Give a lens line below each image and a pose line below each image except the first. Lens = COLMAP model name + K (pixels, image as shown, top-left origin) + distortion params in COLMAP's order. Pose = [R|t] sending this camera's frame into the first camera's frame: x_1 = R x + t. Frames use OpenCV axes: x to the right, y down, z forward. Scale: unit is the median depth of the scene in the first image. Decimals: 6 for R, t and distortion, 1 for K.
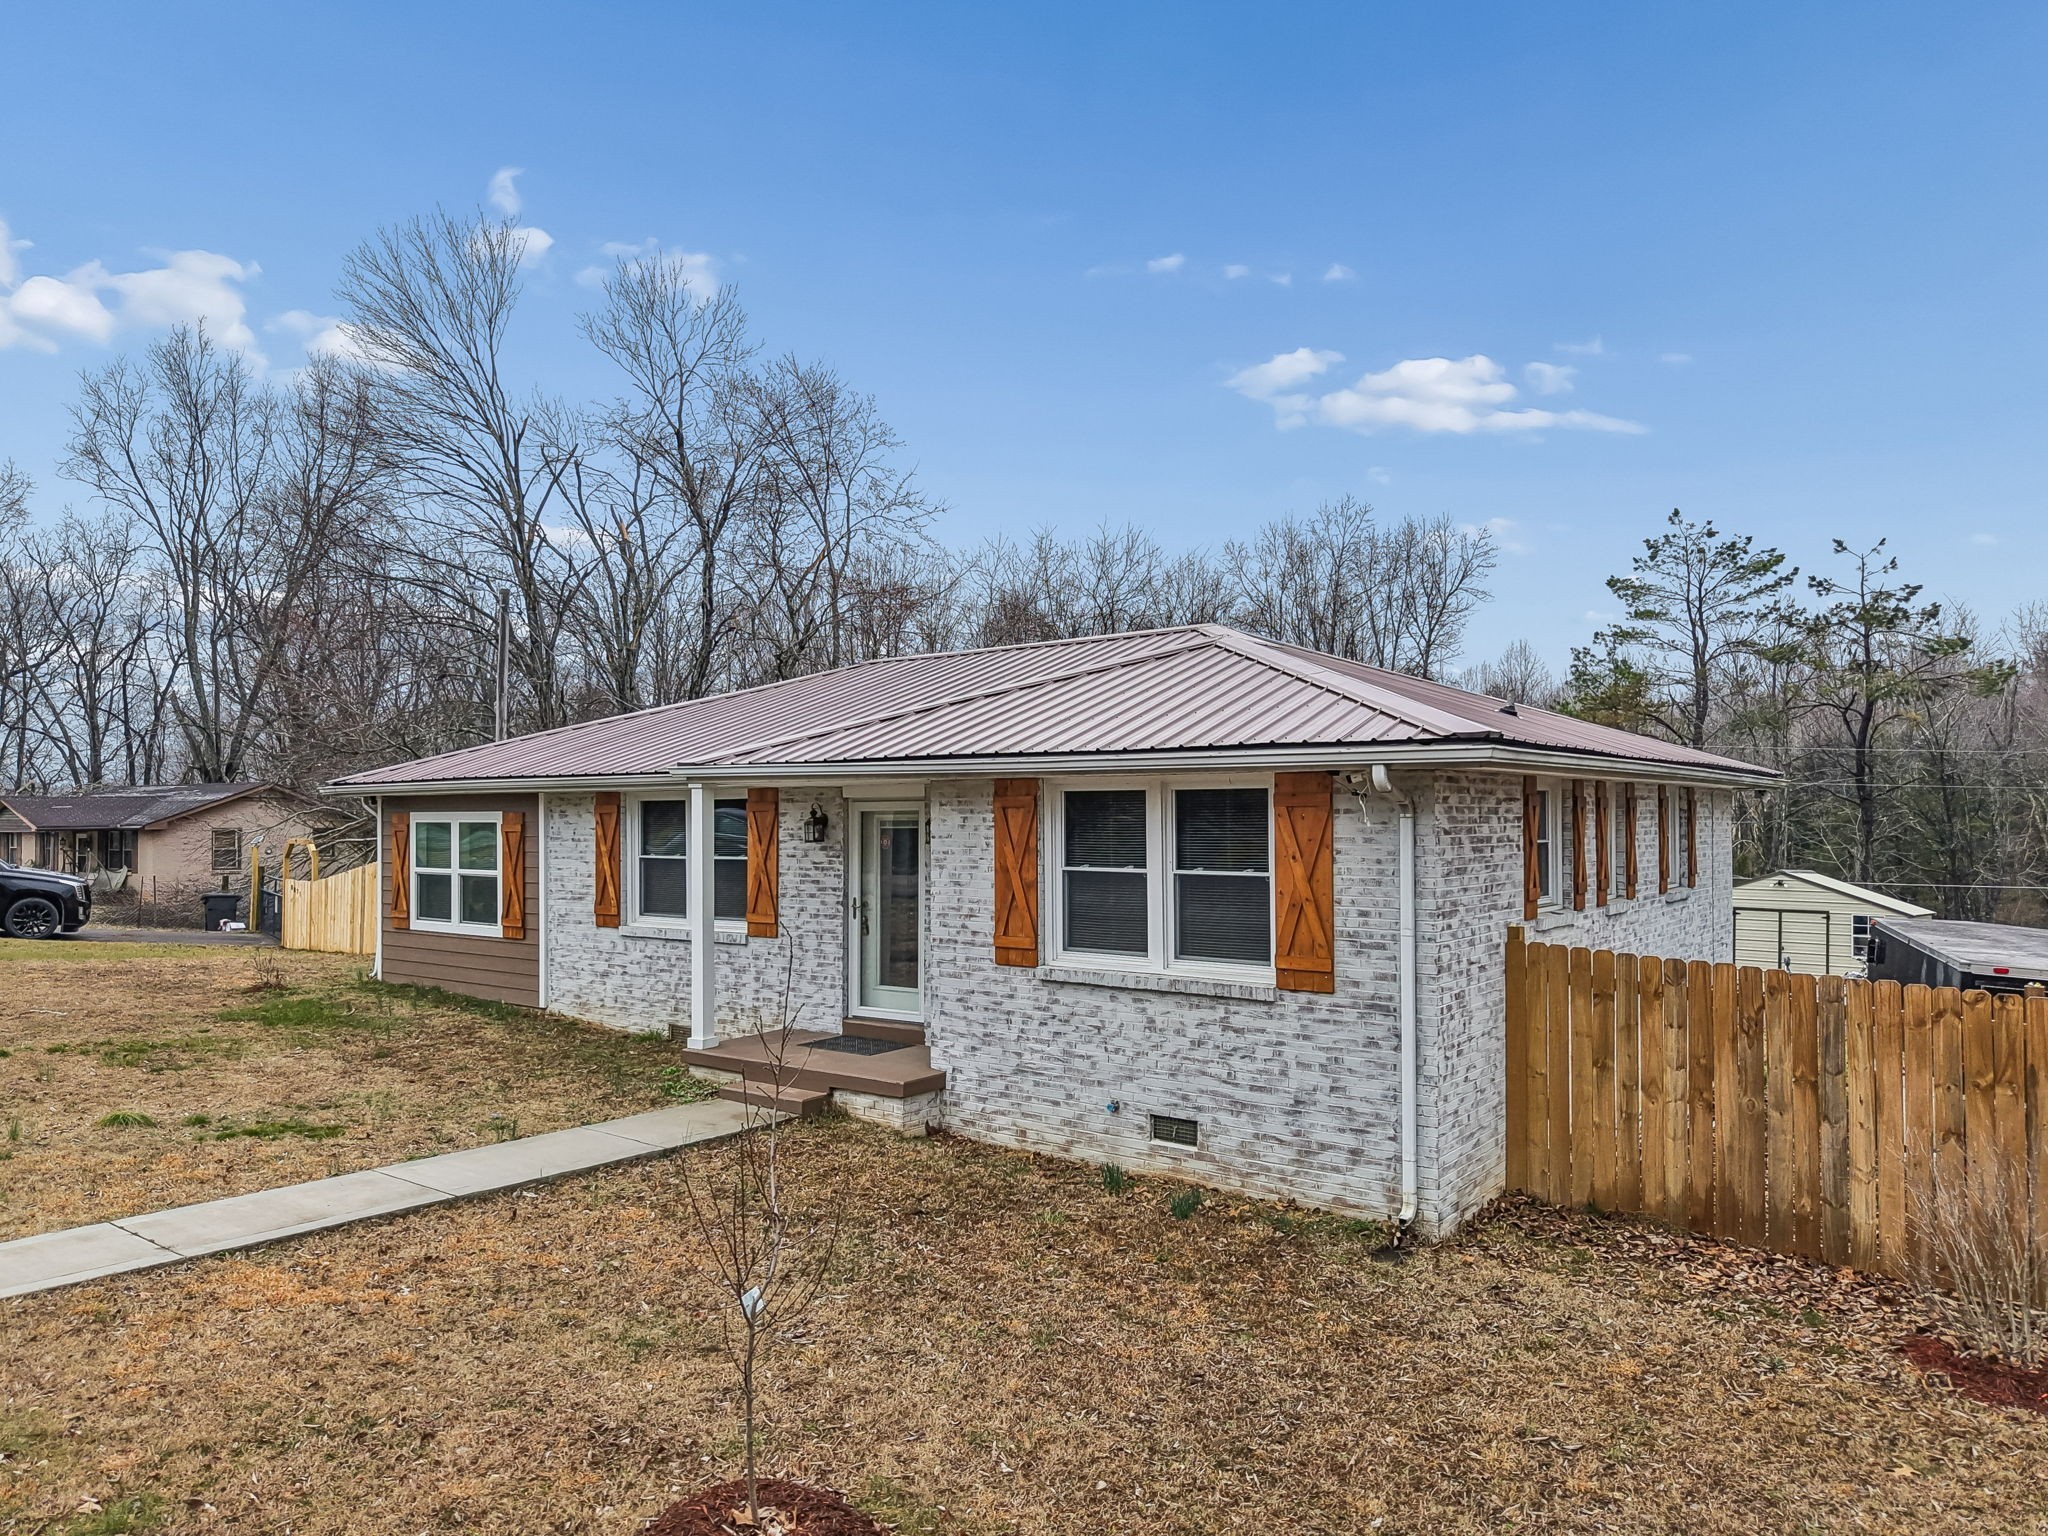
lens RADIAL K [[1398.4, 0, 1013.9], [0, 1398.4, 776.7], [0, 0, 1]] dist [0.151537, -0.293932]
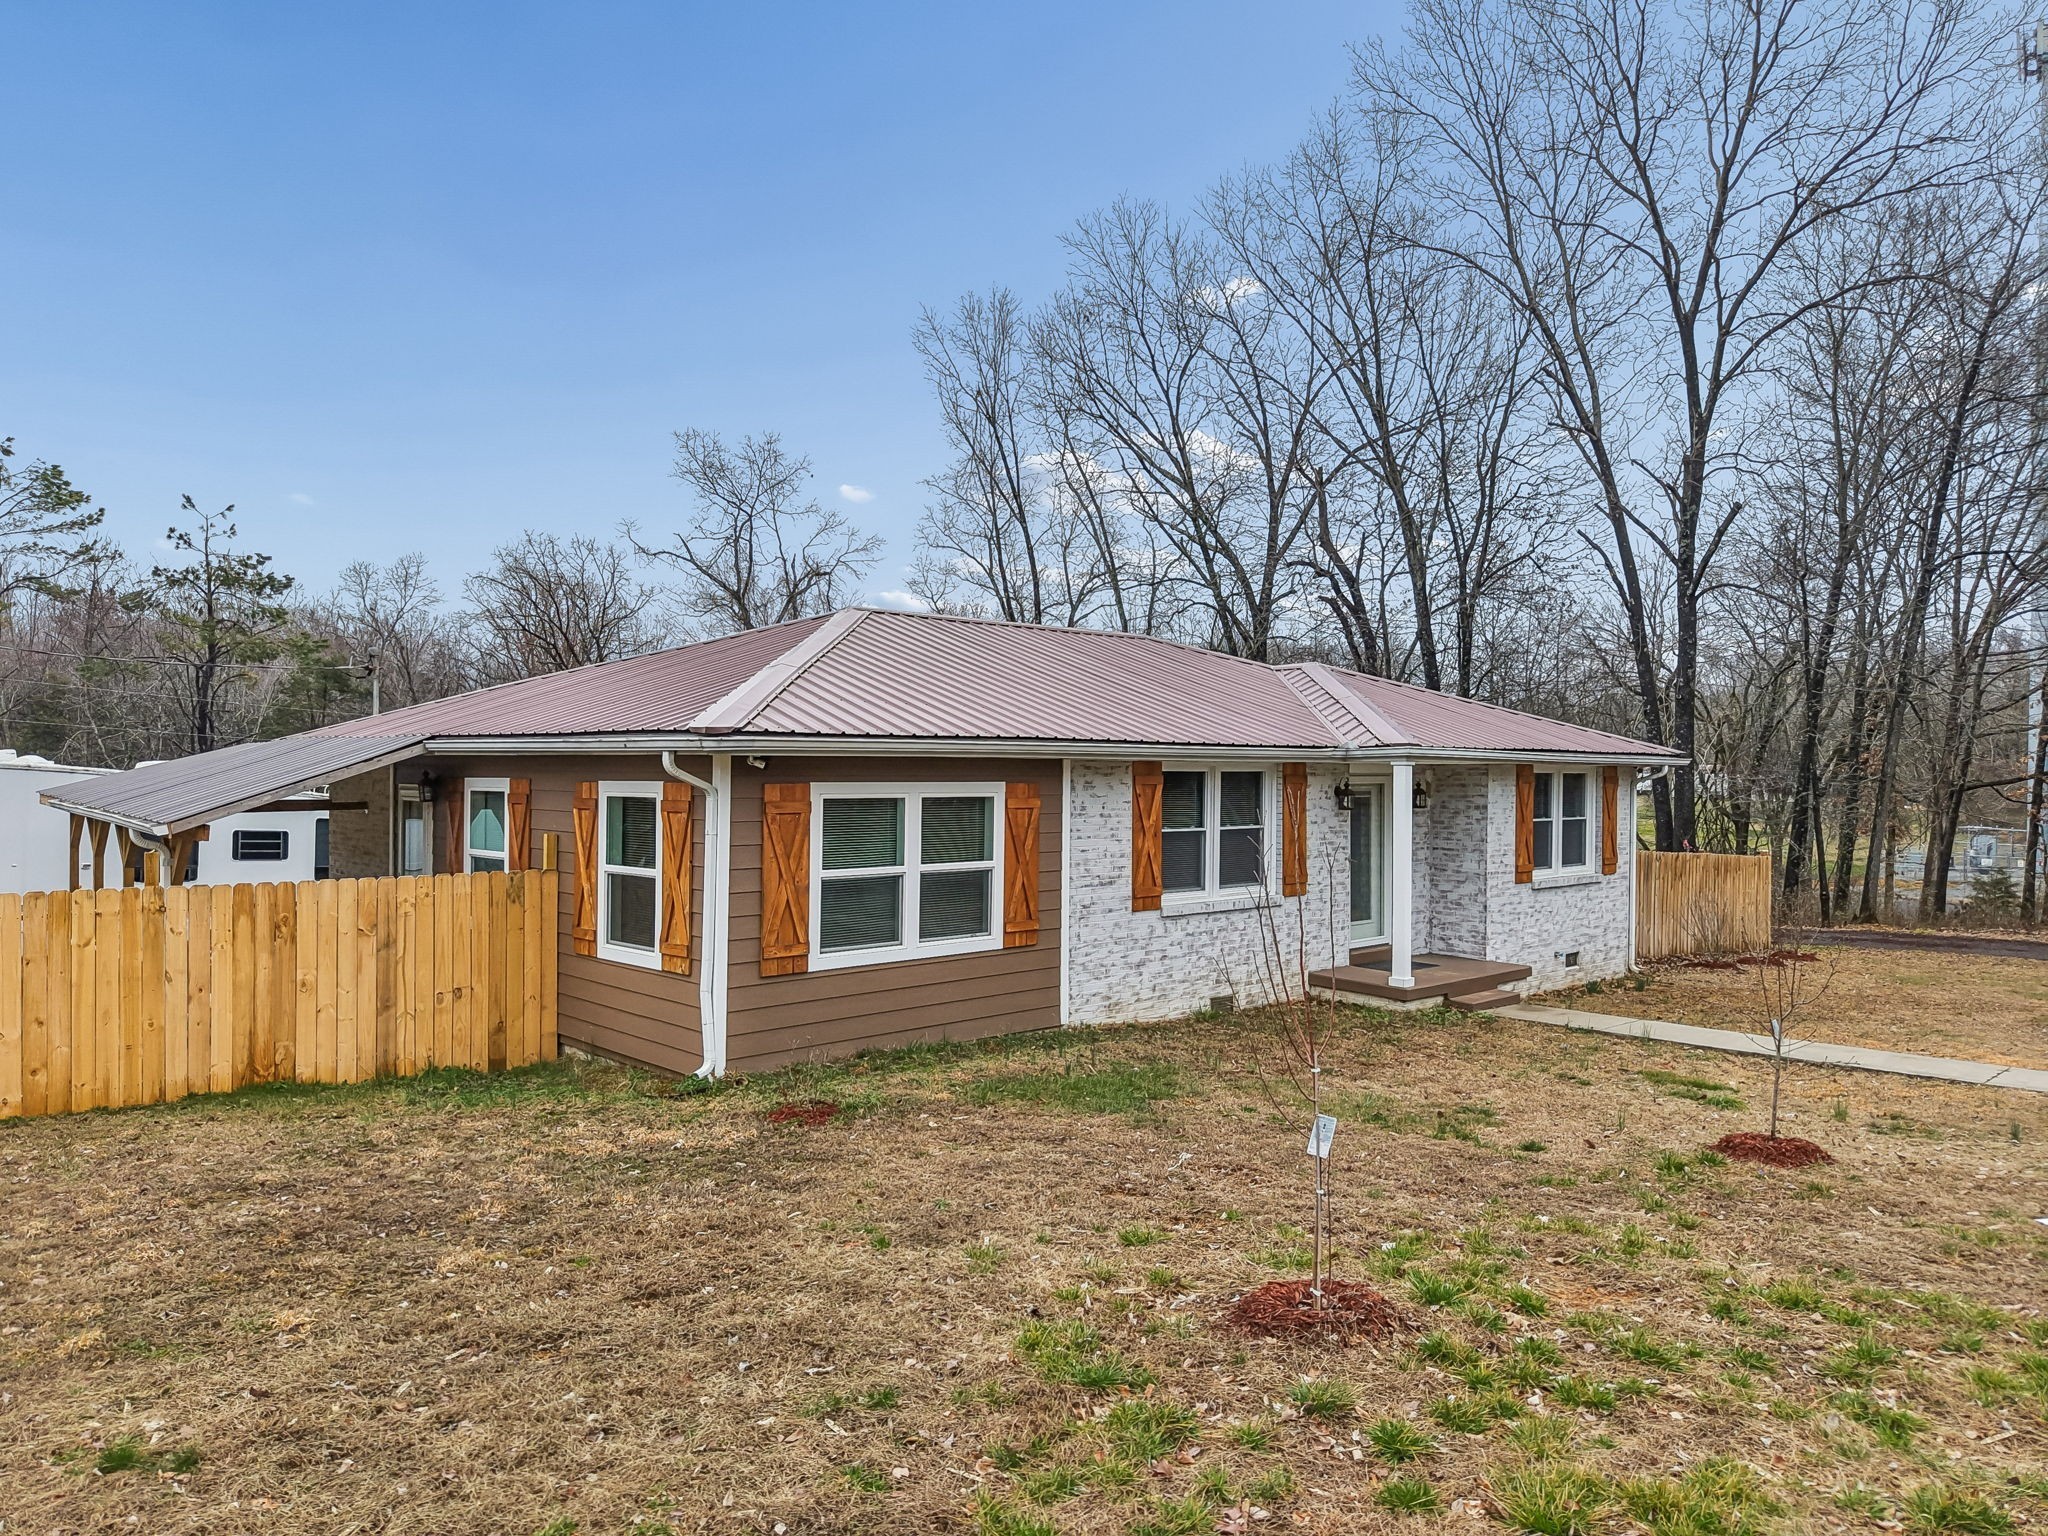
lens RADIAL K [[1347.7, 0, 1021.0], [0, 1347.7, 745.3], [0, 0, 1]] dist [0.046530, -0.000910]
pose [[0.162007, 0.019212, 0.986602, -1.594137], [-0.036881, 0.999230, -0.013402, 0.021423], [-0.986100, -0.034216, 0.162591, 1.307287]]
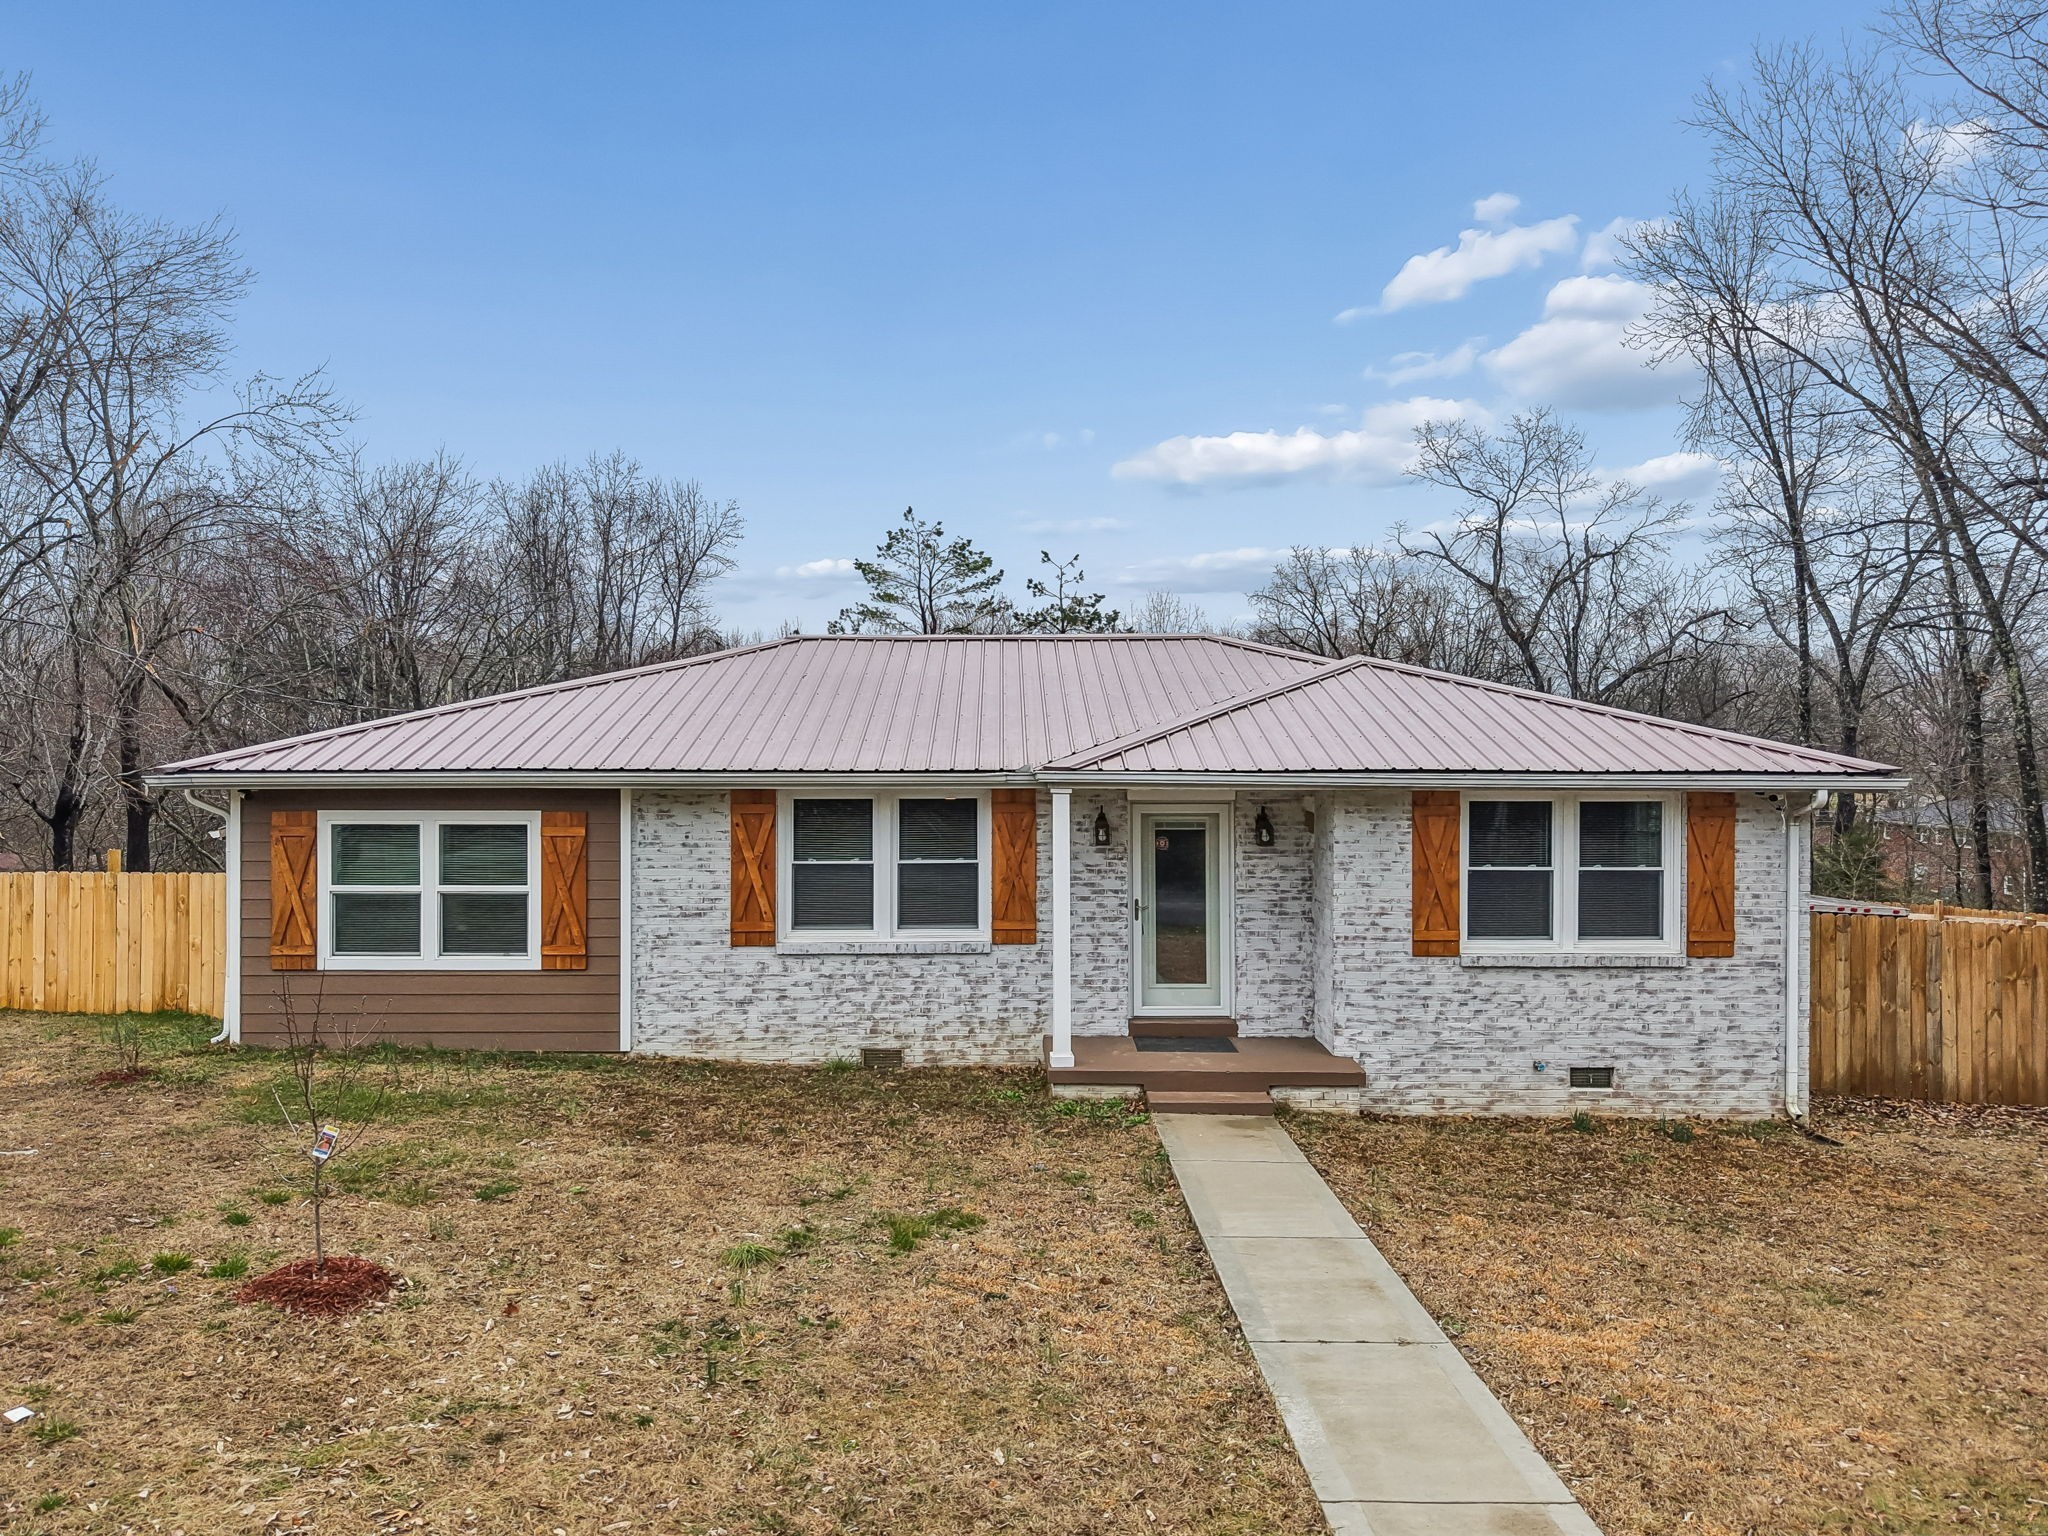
lens RADIAL K [[1360.1, 0, 1046.4], [0, 1360.1, 760.9], [0, 0, 1]] dist [0.036051, -0.029573]
pose [[0.777452, 0.004411, 0.628927, -0.926135], [-0.021683, 0.999569, 0.019793, -0.036331], [-0.628568, -0.029025, 0.777213, 0.346971]]
